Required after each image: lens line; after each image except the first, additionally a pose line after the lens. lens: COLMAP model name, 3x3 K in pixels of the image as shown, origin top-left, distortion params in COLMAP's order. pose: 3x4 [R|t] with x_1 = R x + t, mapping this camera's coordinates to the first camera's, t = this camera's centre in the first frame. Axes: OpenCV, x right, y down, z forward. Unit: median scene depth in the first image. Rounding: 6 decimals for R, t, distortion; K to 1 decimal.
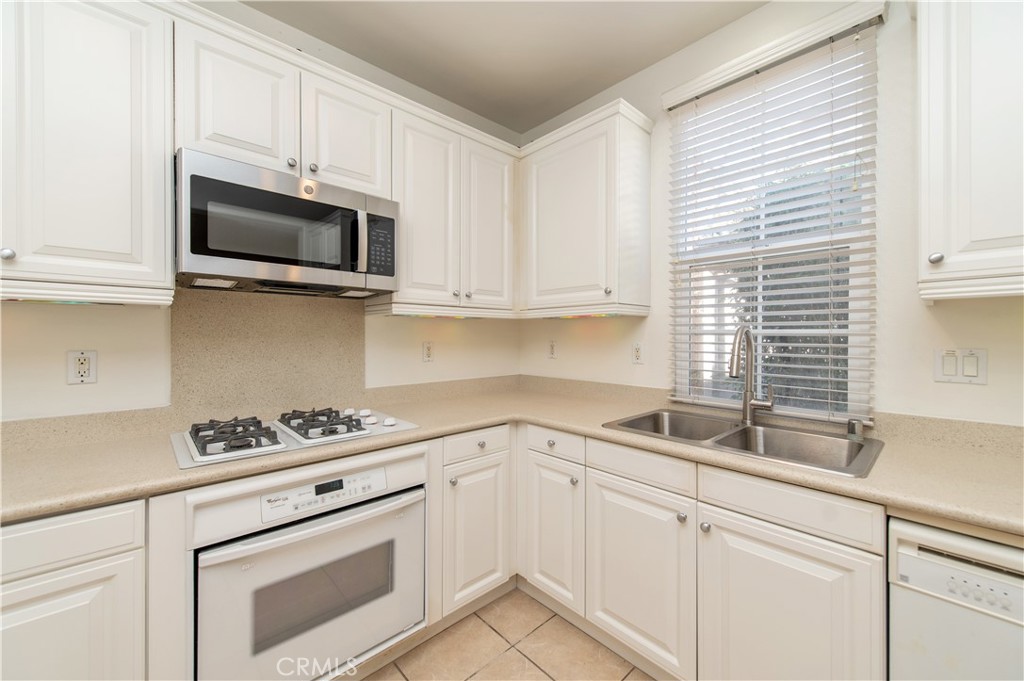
lens RADIAL K [[402.4, 0, 512.3], [0, 402.4, 336.2], [0, 0, 1]] dist [0.003111, 0.000242]
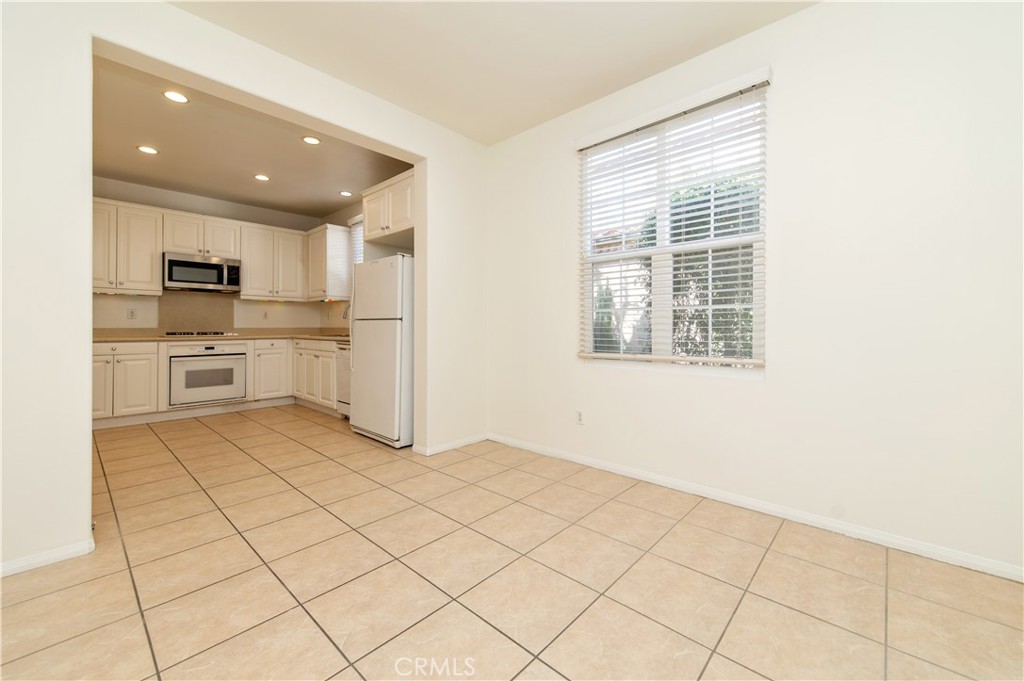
lens RADIAL K [[402.4, 0, 512.3], [0, 402.4, 336.2], [0, 0, 1]] dist [0.003111, 0.000242]
pose [[0.999265, 0.000609, 0.038341, 1.376966], [-0.001227, 0.999869, 0.016112, 0.145266], [-0.038326, -0.016147, 0.999135, -1.753356]]
